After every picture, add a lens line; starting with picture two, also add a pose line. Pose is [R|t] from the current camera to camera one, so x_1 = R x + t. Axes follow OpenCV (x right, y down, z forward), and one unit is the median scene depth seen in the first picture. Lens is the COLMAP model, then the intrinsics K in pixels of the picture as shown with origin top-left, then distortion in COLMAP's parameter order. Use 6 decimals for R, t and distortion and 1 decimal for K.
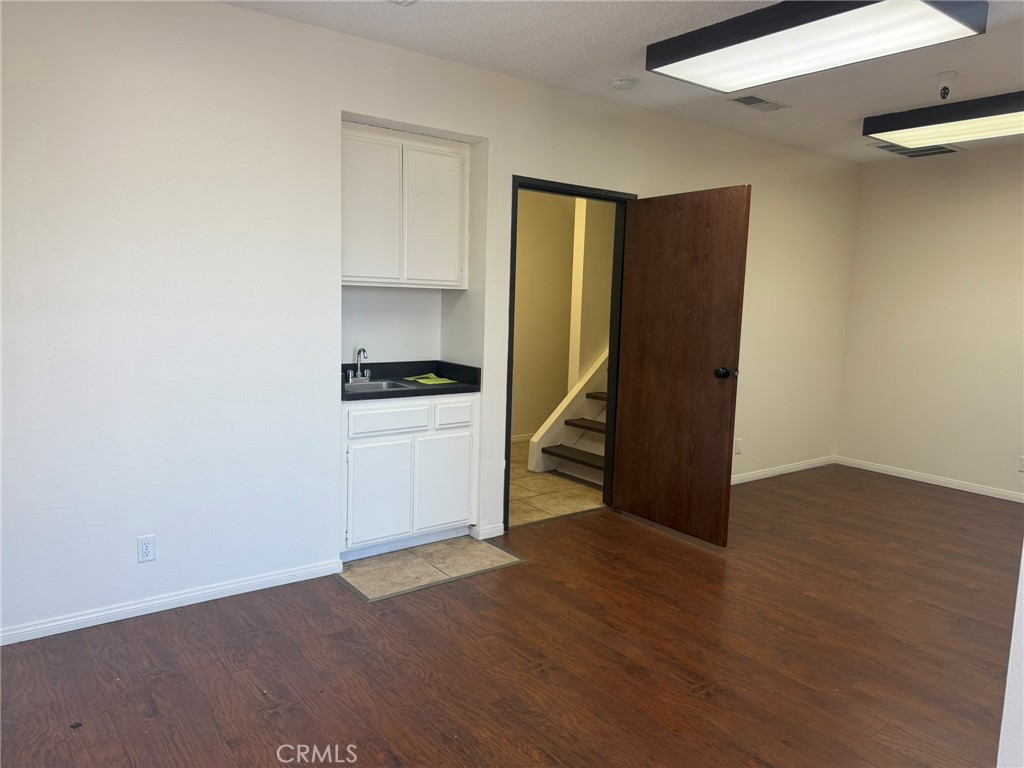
lens RADIAL K [[727.9, 0, 512.2], [0, 727.9, 380.4], [0, 0, 1]] dist [0.047887, -0.001210]
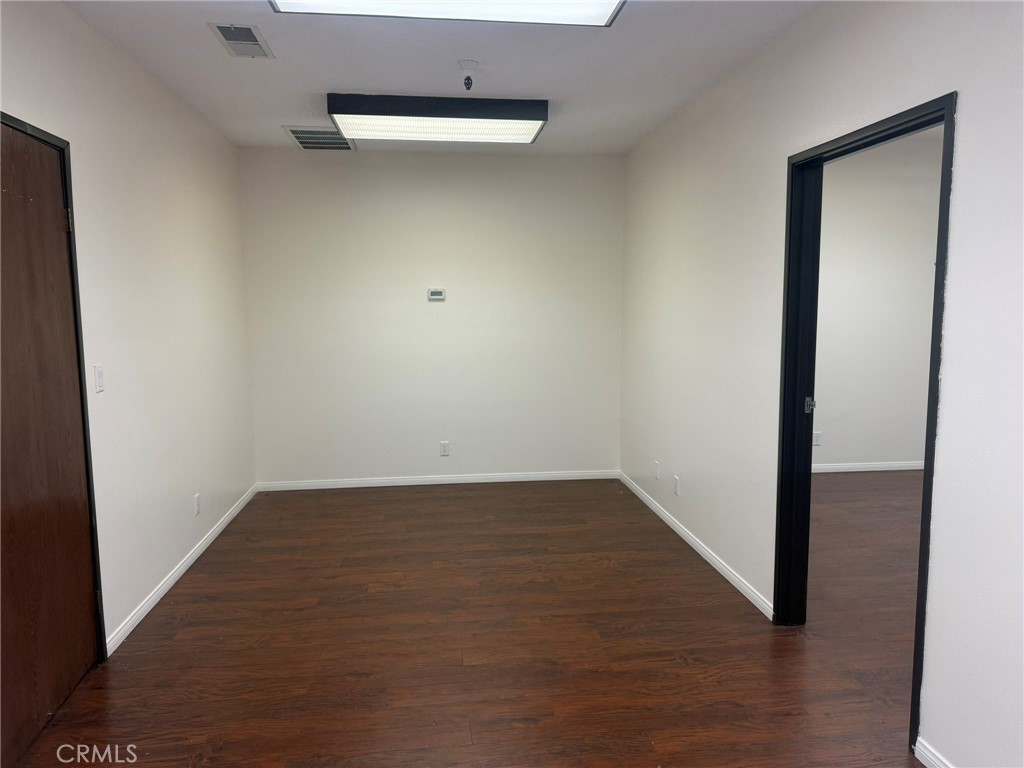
lens RADIAL K [[727.9, 0, 510.8], [0, 727.9, 390.7], [0, 0, 1]] dist [0.047887, -0.001210]
pose [[0.519853, -0.147249, 0.841469, -0.191603], [0.132743, 0.986991, 0.090706, -0.070357], [-0.843879, 0.064545, 0.532637, 0.419427]]
